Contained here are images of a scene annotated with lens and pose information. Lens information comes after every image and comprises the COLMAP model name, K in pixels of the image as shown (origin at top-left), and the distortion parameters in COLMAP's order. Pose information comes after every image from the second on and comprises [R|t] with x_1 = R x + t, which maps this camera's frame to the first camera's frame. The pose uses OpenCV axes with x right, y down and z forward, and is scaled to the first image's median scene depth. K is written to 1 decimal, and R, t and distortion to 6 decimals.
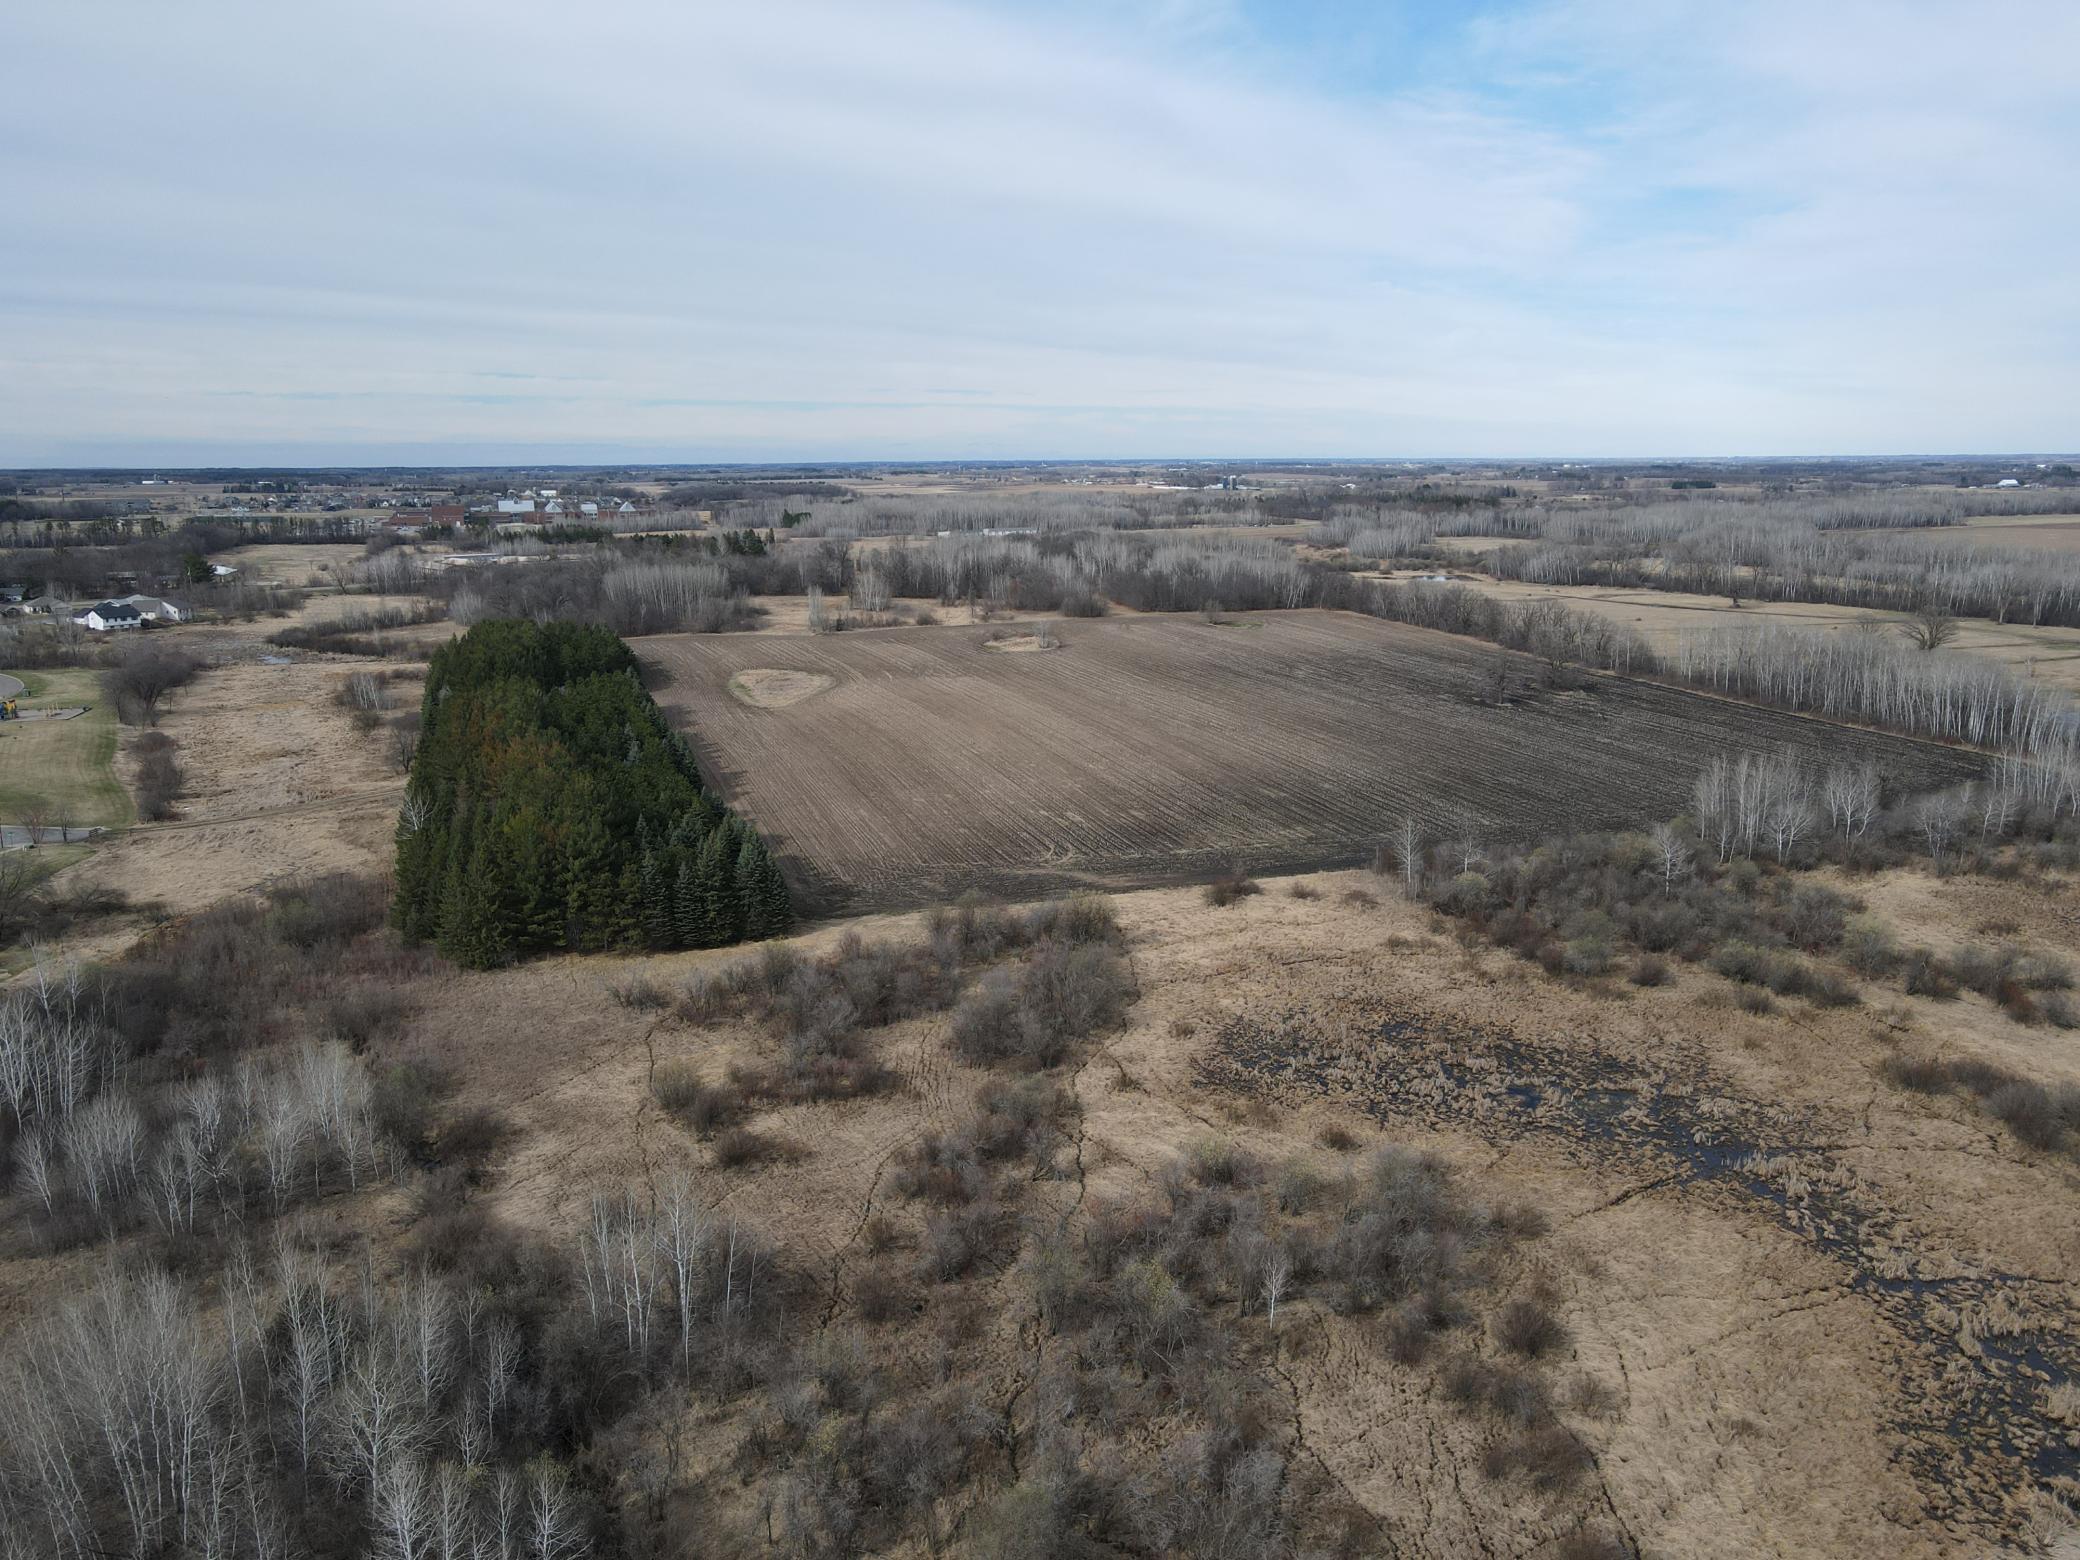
lens RADIAL K [[1531.7, 0, 1025.1], [0, 1531.7, 779.6], [0, 0, 1]] dist [0.005240, 0.014853]
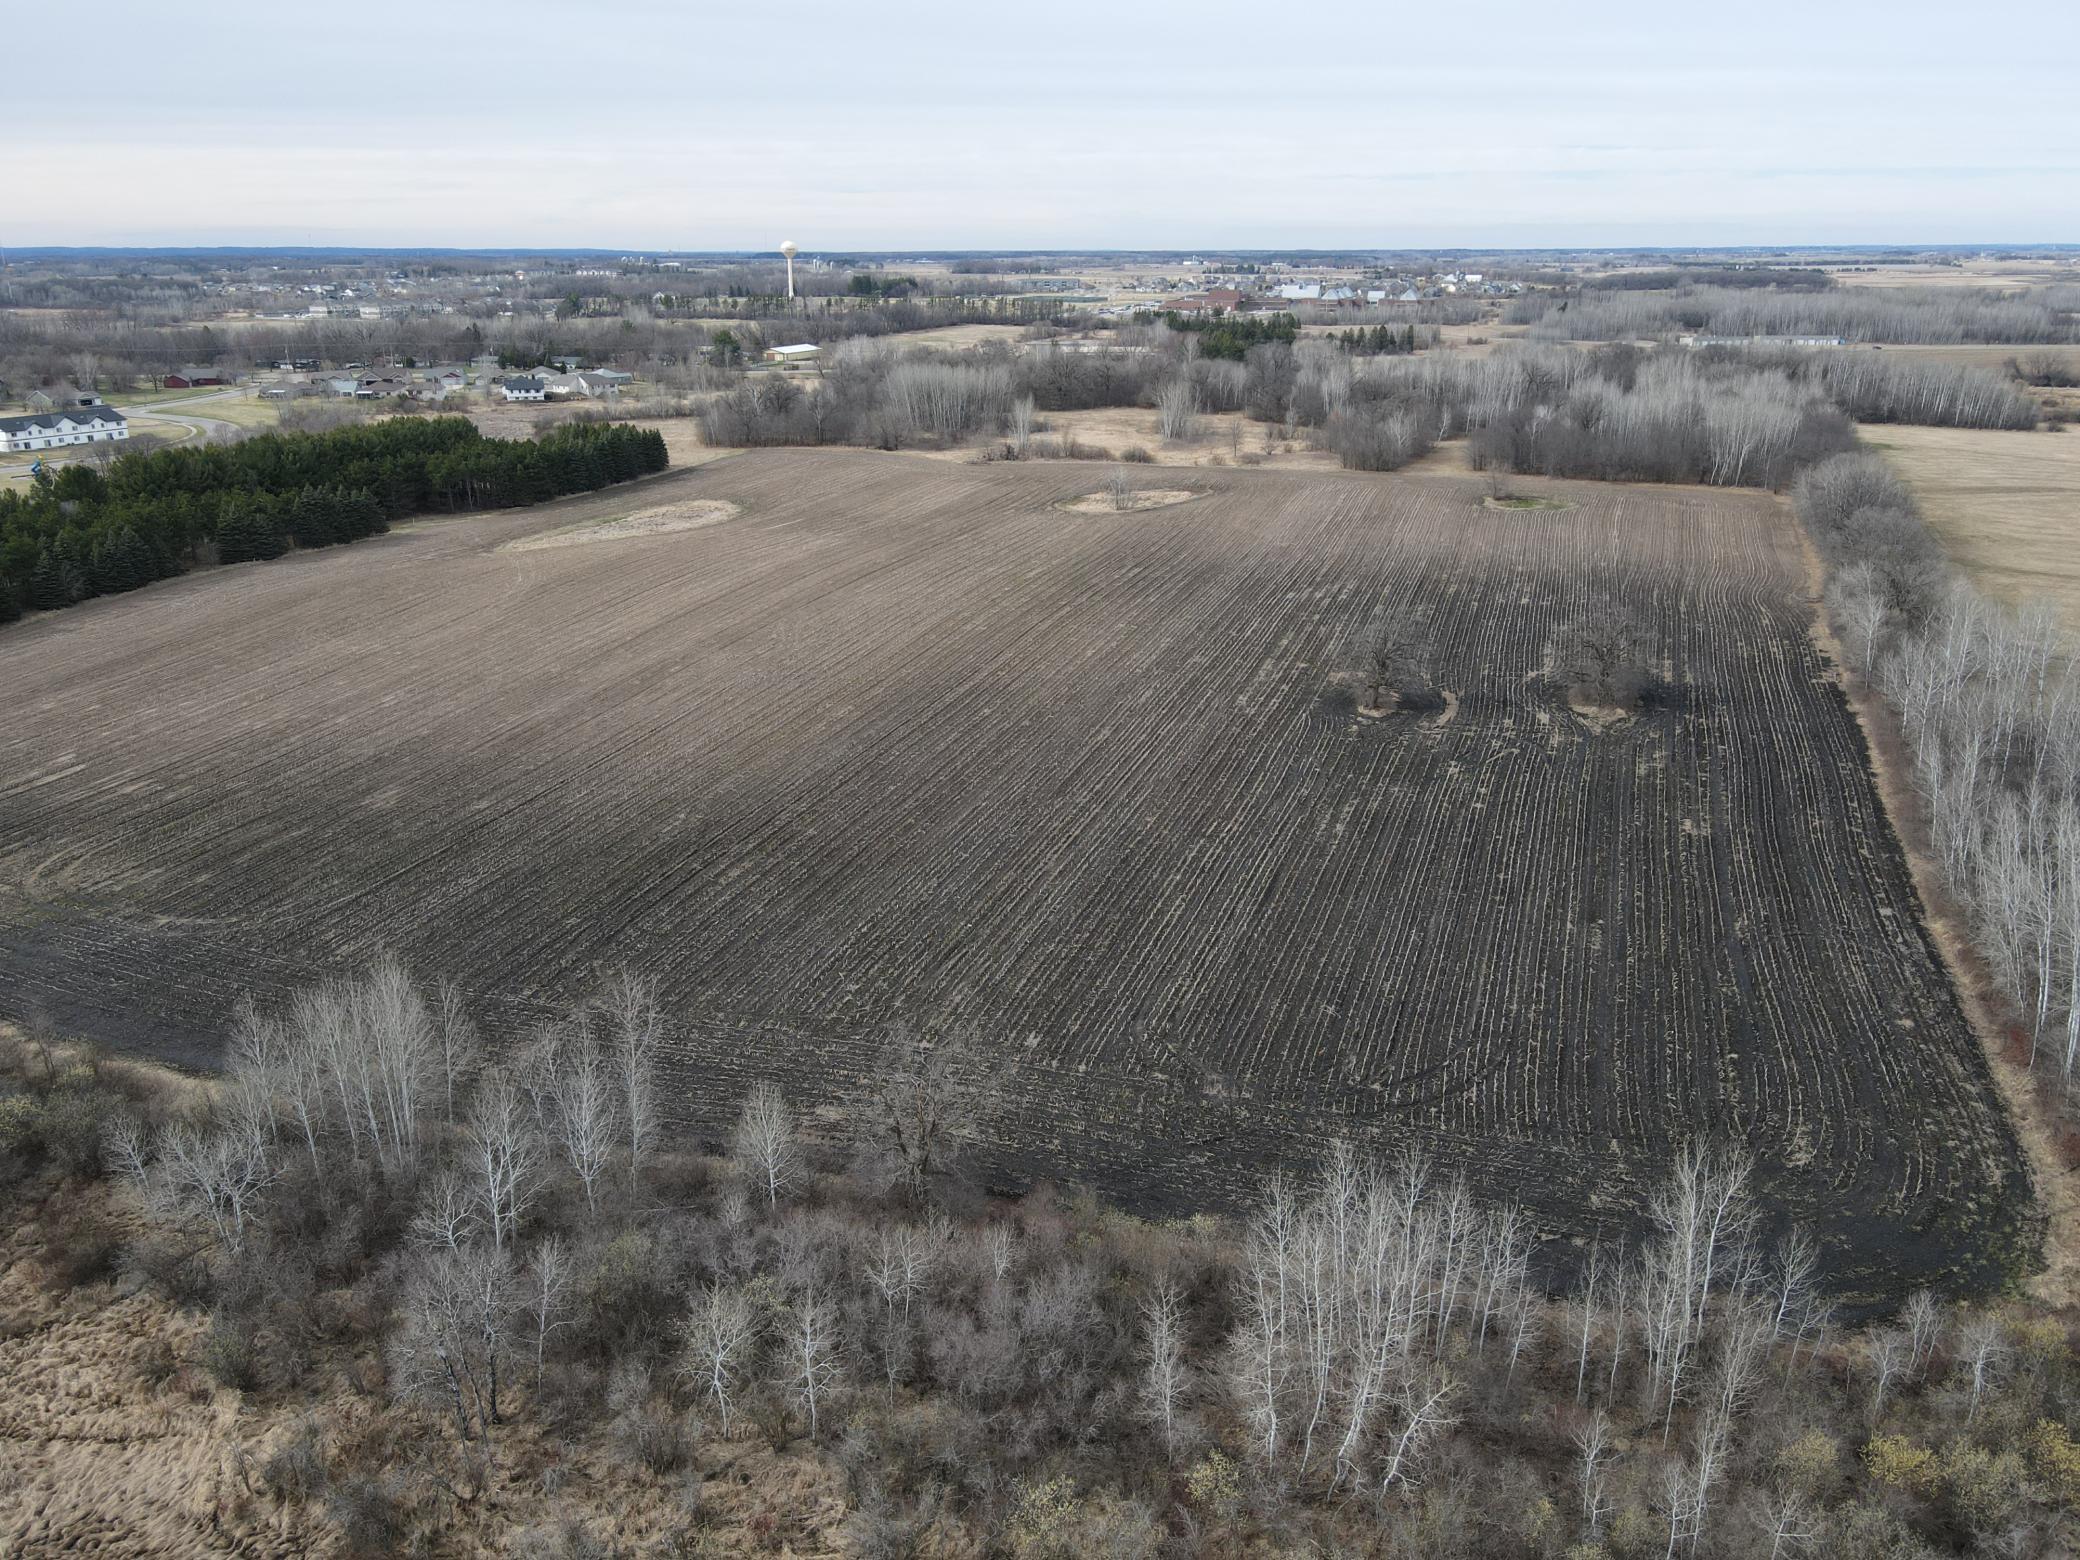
lens RADIAL K [[1531.7, 0, 1025.7], [0, 1531.7, 778.3], [0, 0, 1]] dist [0.005240, 0.014853]
pose [[0.785148, 0.207736, -0.583428, 0.331147], [-0.129937, 0.976352, 0.172779, -0.063658], [0.605524, -0.059848, 0.793574, 0.310789]]
